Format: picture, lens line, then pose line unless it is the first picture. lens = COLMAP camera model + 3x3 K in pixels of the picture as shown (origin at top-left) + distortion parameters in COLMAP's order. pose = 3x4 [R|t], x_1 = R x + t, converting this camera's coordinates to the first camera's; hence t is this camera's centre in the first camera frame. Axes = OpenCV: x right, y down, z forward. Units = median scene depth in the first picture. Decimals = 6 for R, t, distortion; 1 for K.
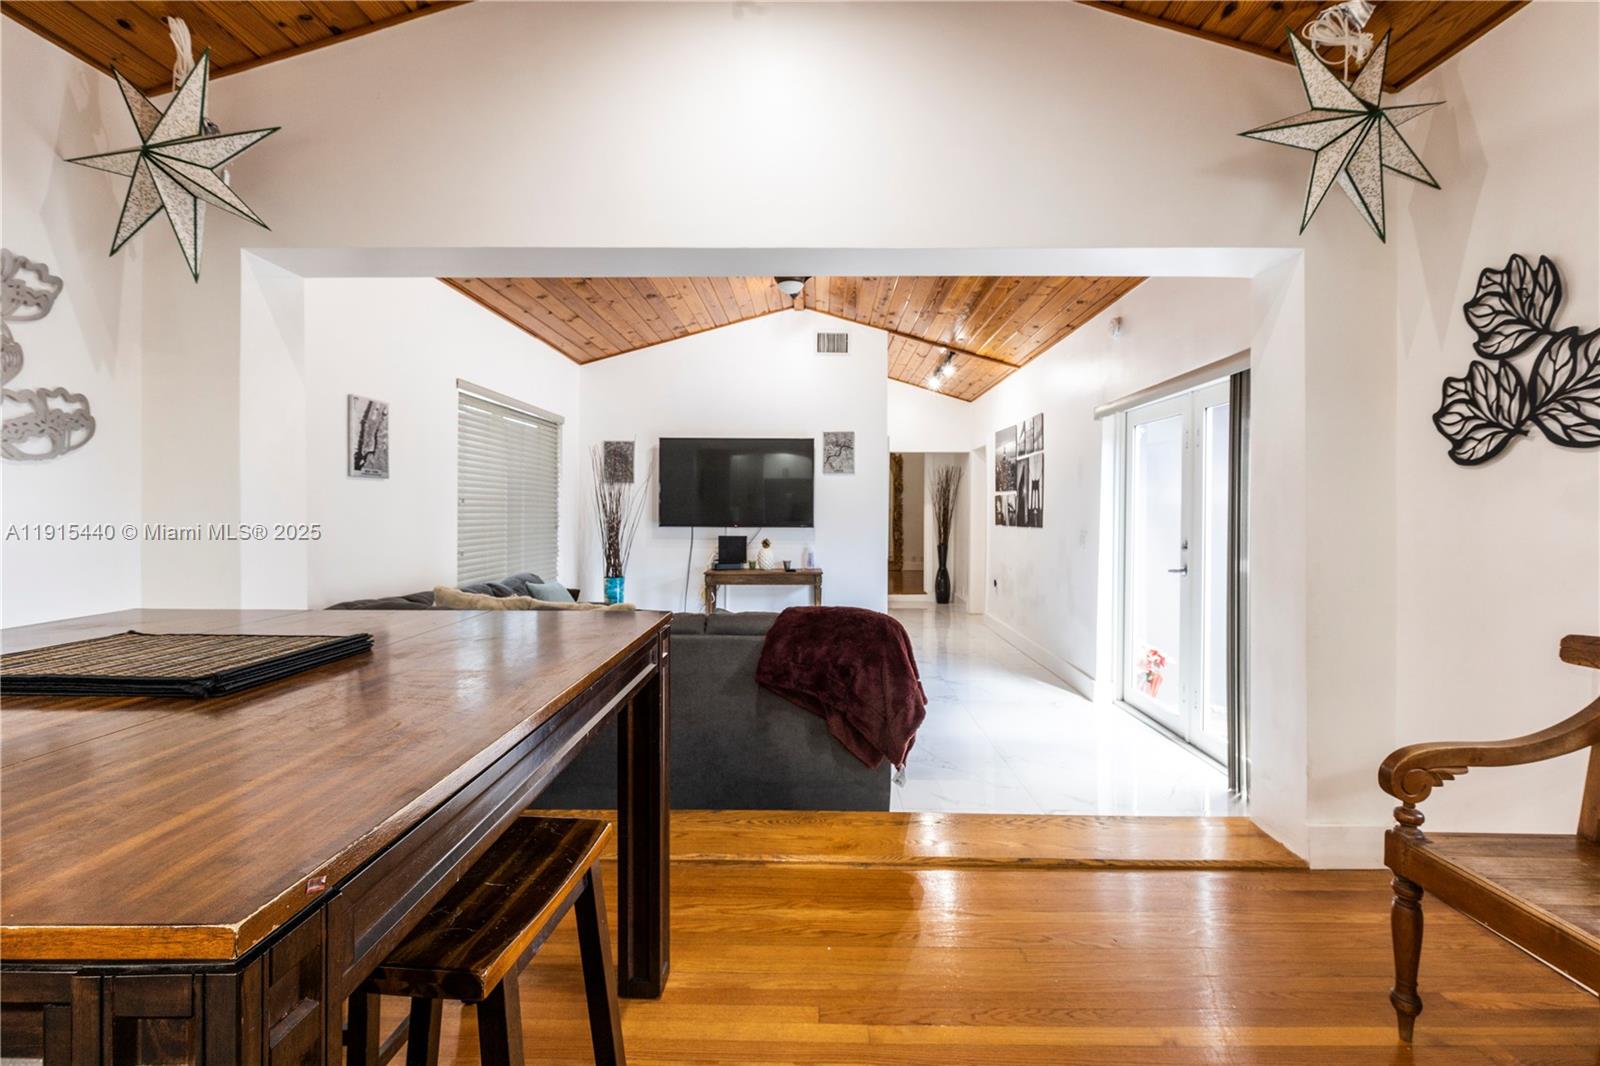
lens RADIAL K [[712.3, 0, 807.8], [0, 712.3, 508.9], [0, 0, 1]] dist [0.002062, -0.000576]
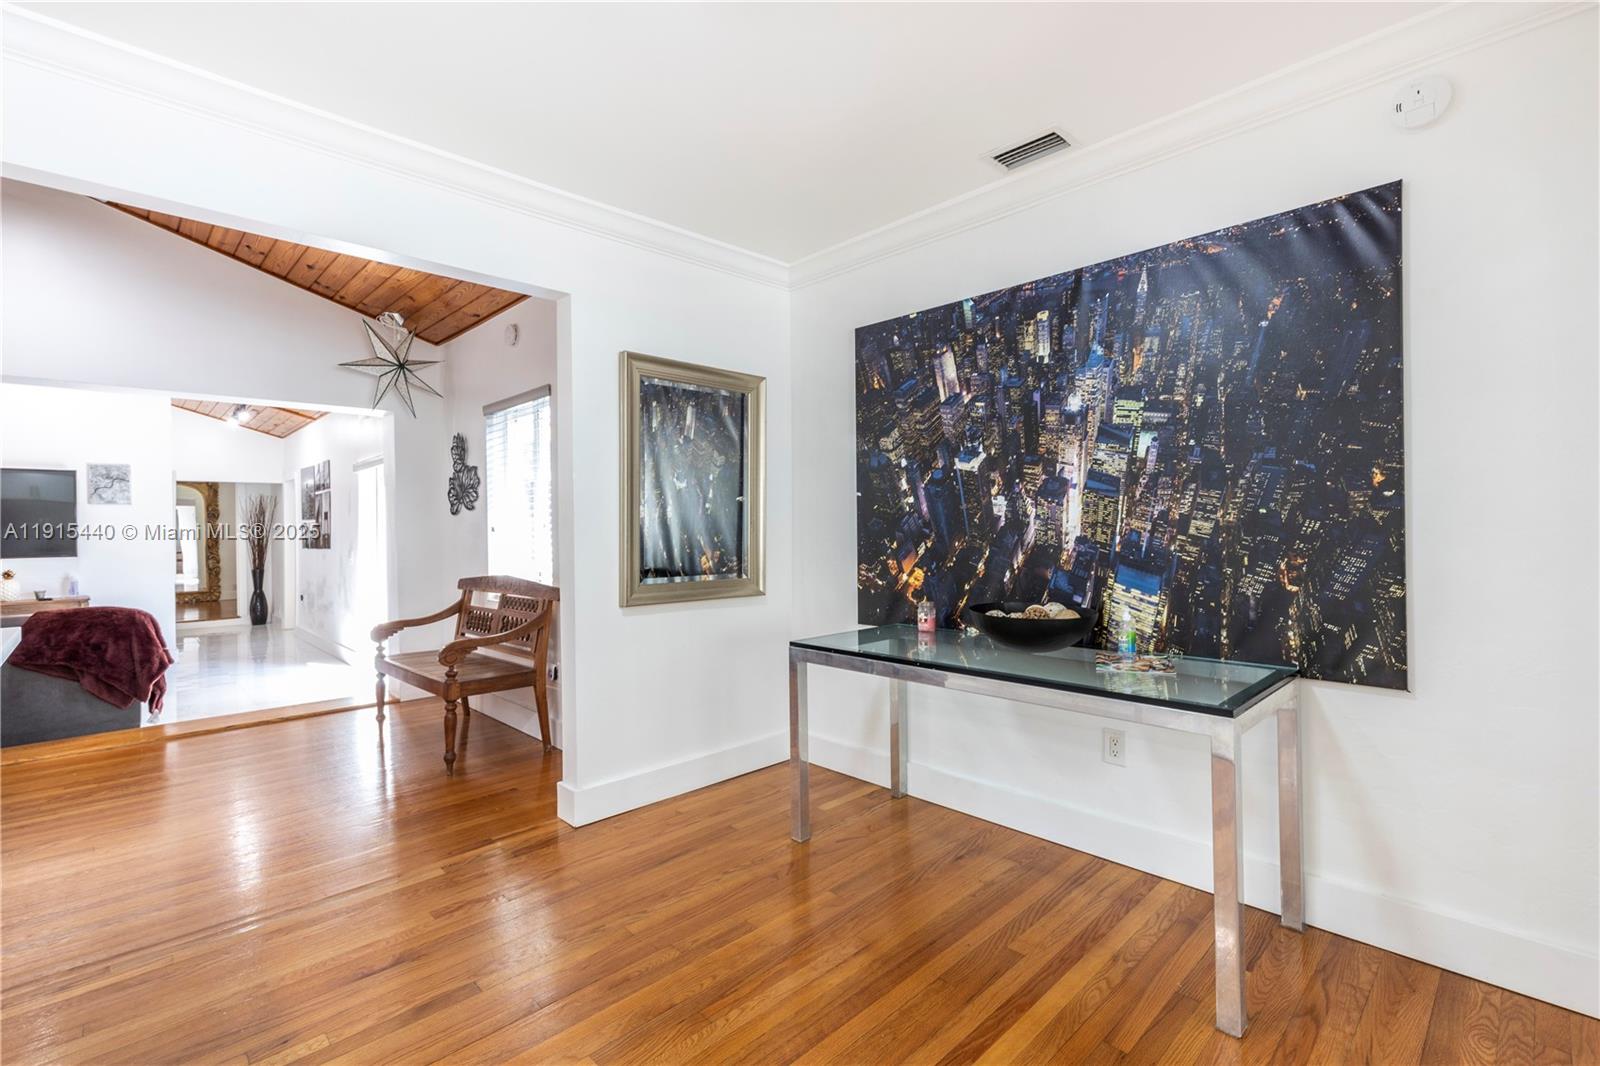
lens RADIAL K [[712.3, 0, 815.1], [0, 712.3, 529.0], [0, 0, 1]] dist [0.002062, -0.000576]
pose [[0.698825, -0.016689, 0.715098, 0.029983], [0.017533, 0.999827, 0.006199, -0.003310], [-0.715077, 0.008206, 0.698997, -0.876700]]
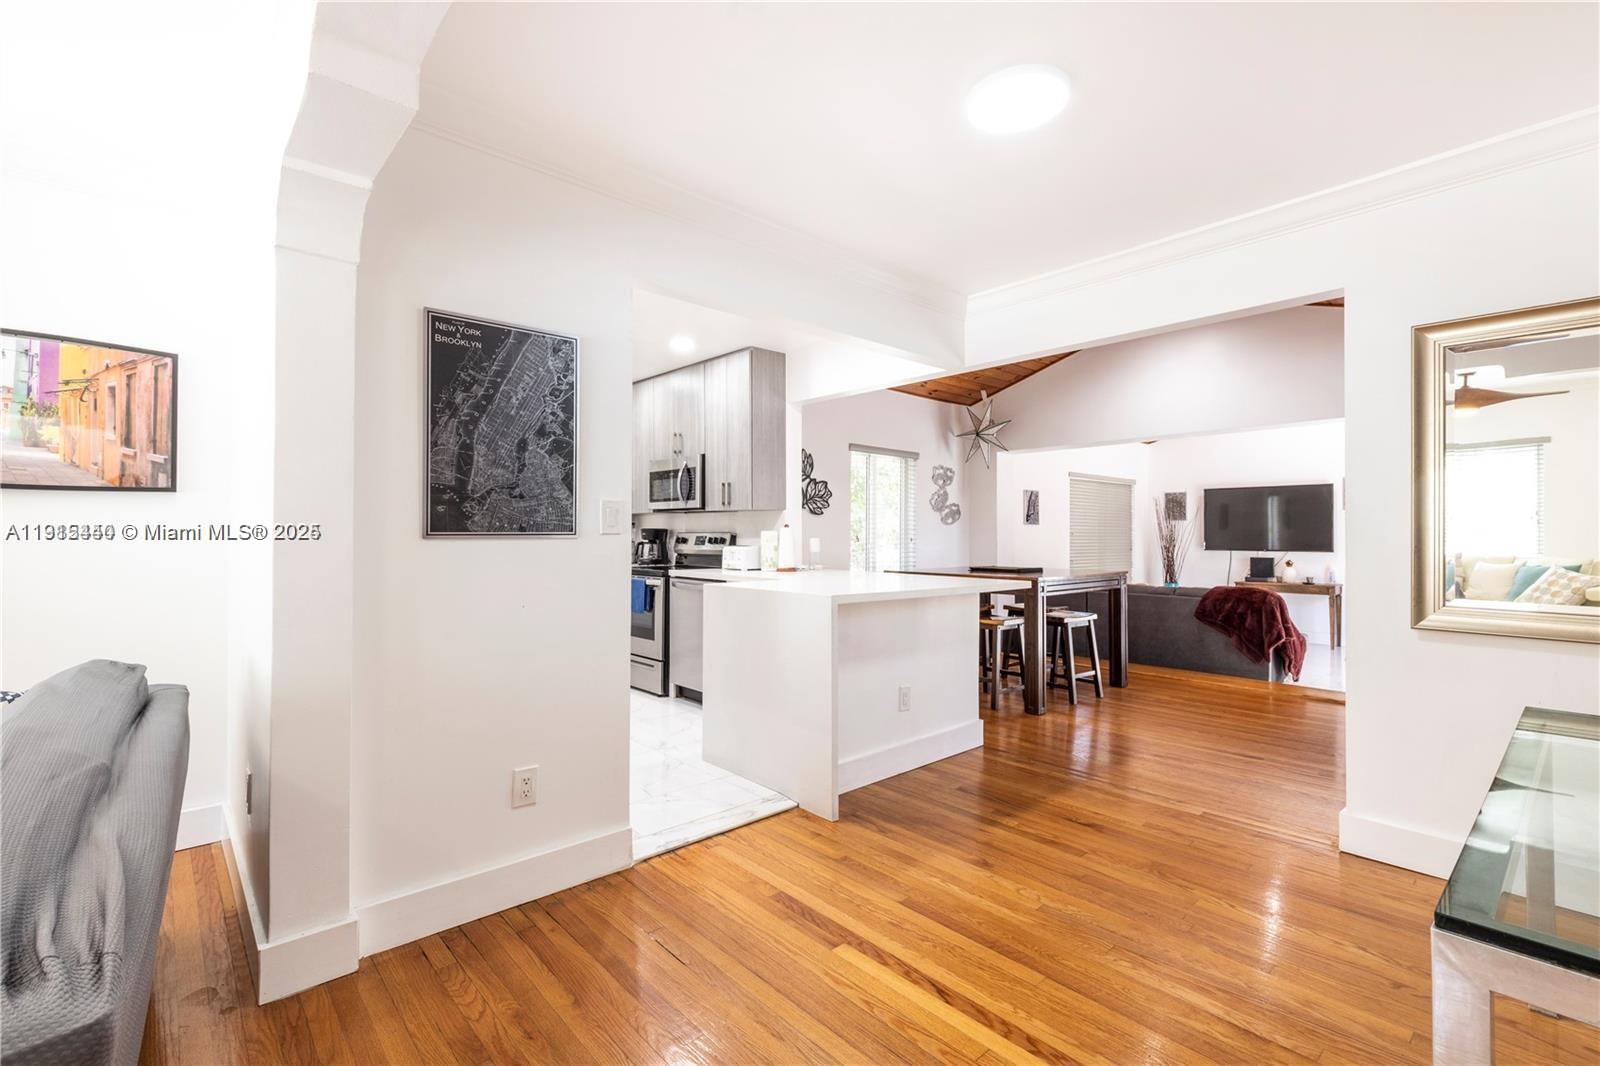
lens RADIAL K [[712.3, 0, 799.7], [0, 712.3, 527.5], [0, 0, 1]] dist [0.002062, -0.000576]
pose [[0.671359, -0.009212, -0.741075, 0.567302], [0.000164, 0.999925, -0.012282, -0.006067], [0.741133, 0.008124, 0.671309, -1.063118]]
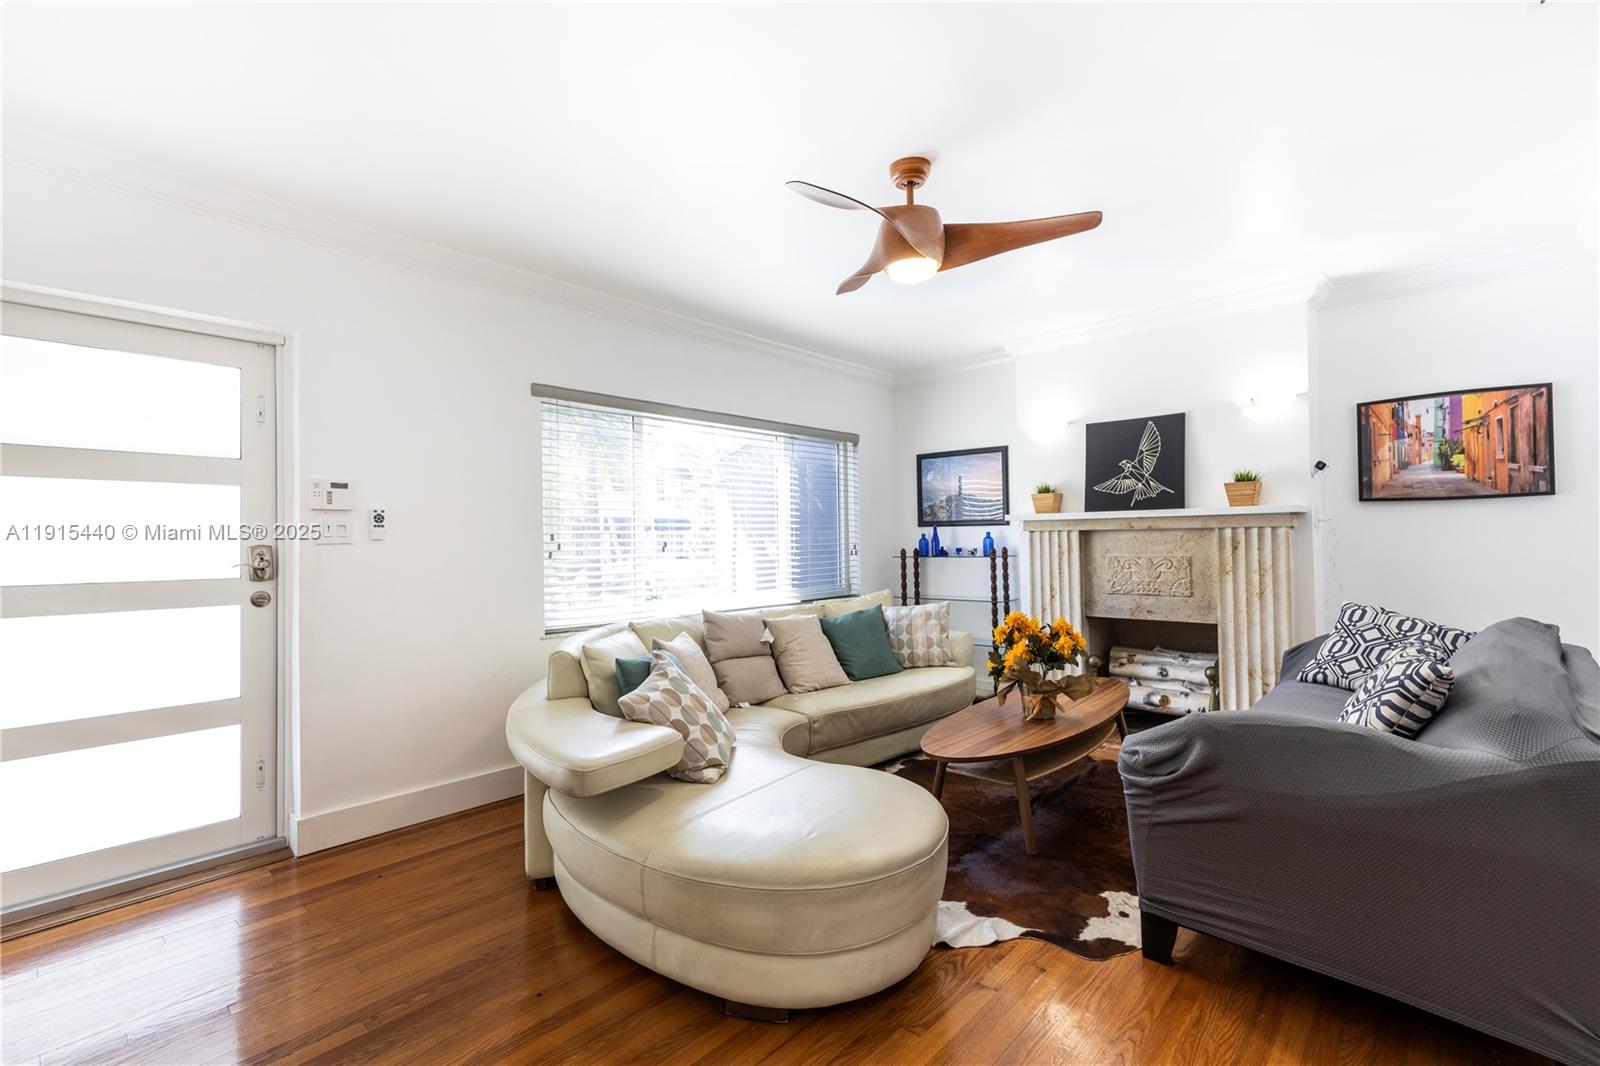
lens RADIAL K [[712.3, 0, 825.3], [0, 712.3, 526.2], [0, 0, 1]] dist [0.002062, -0.000576]
pose [[-0.660520, -0.004387, -0.750795, 0.888410], [0.013930, 0.999739, -0.018096, -0.008346], [0.750679, -0.022411, -0.660287, -1.146110]]
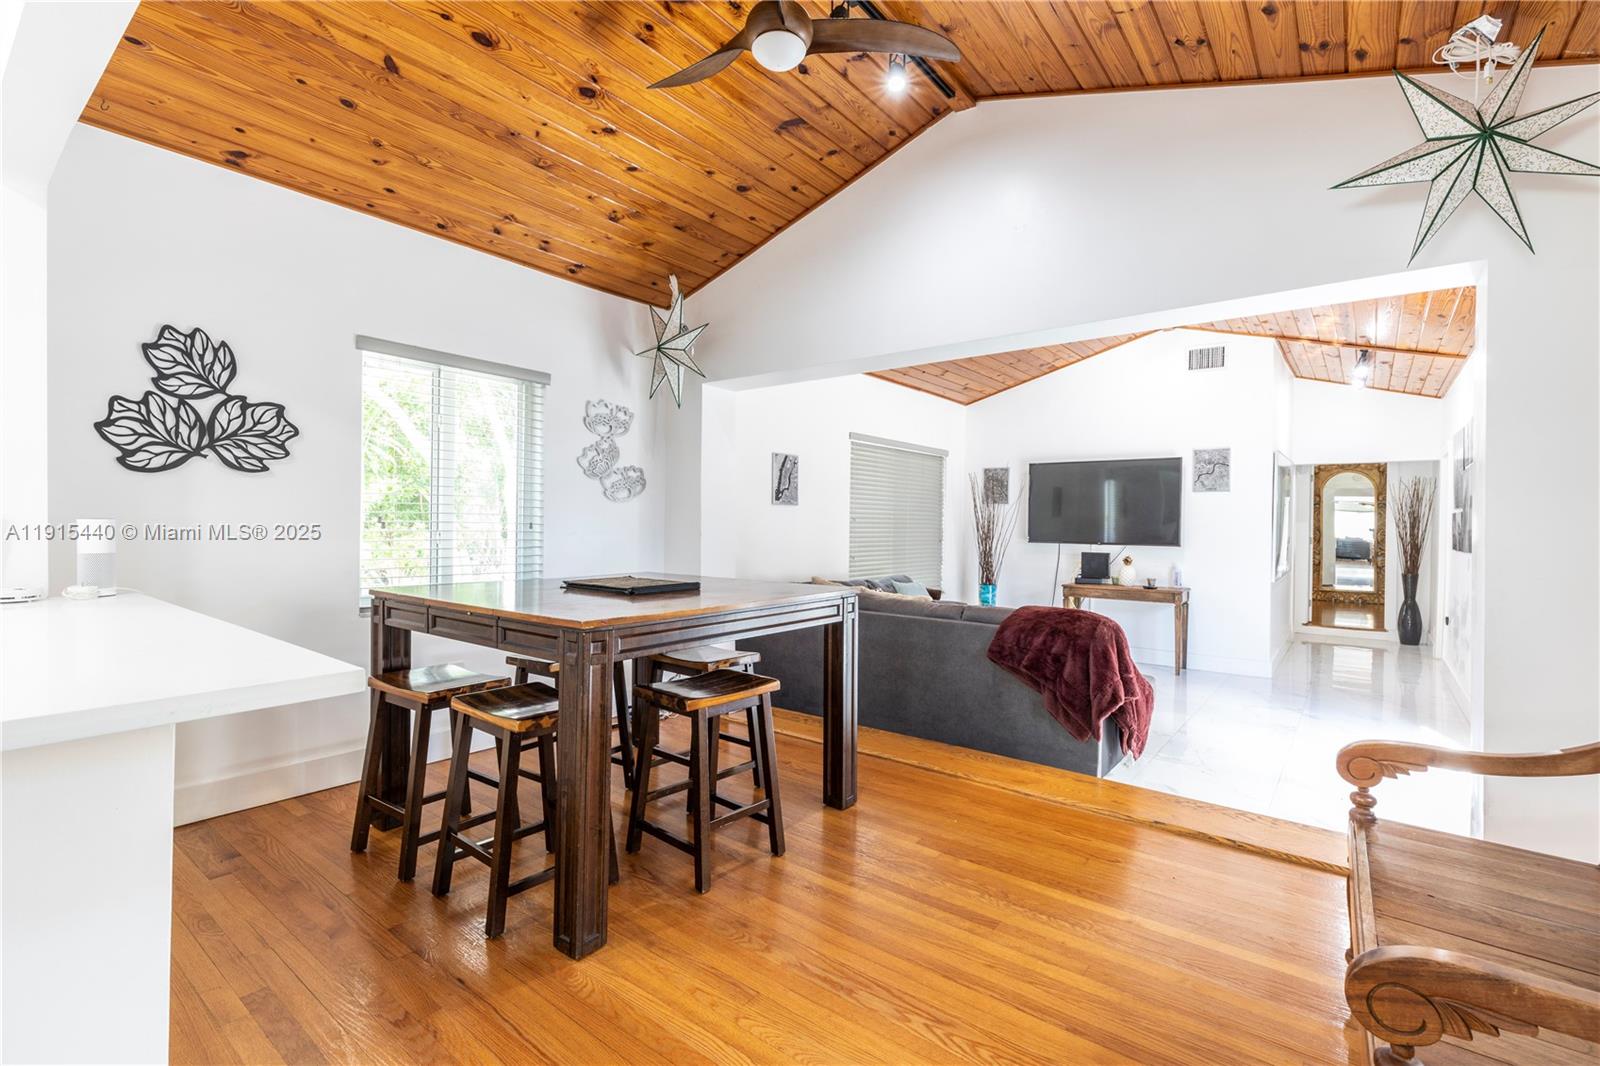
lens RADIAL K [[712.3, 0, 810.6], [0, 712.3, 526.3], [0, 0, 1]] dist [0.002062, -0.000576]
pose [[0.798353, 0.007892, -0.602138, 0.348586], [-0.007575, 0.999967, 0.003062, -0.002671], [0.602142, 0.002116, 0.798386, -0.193880]]
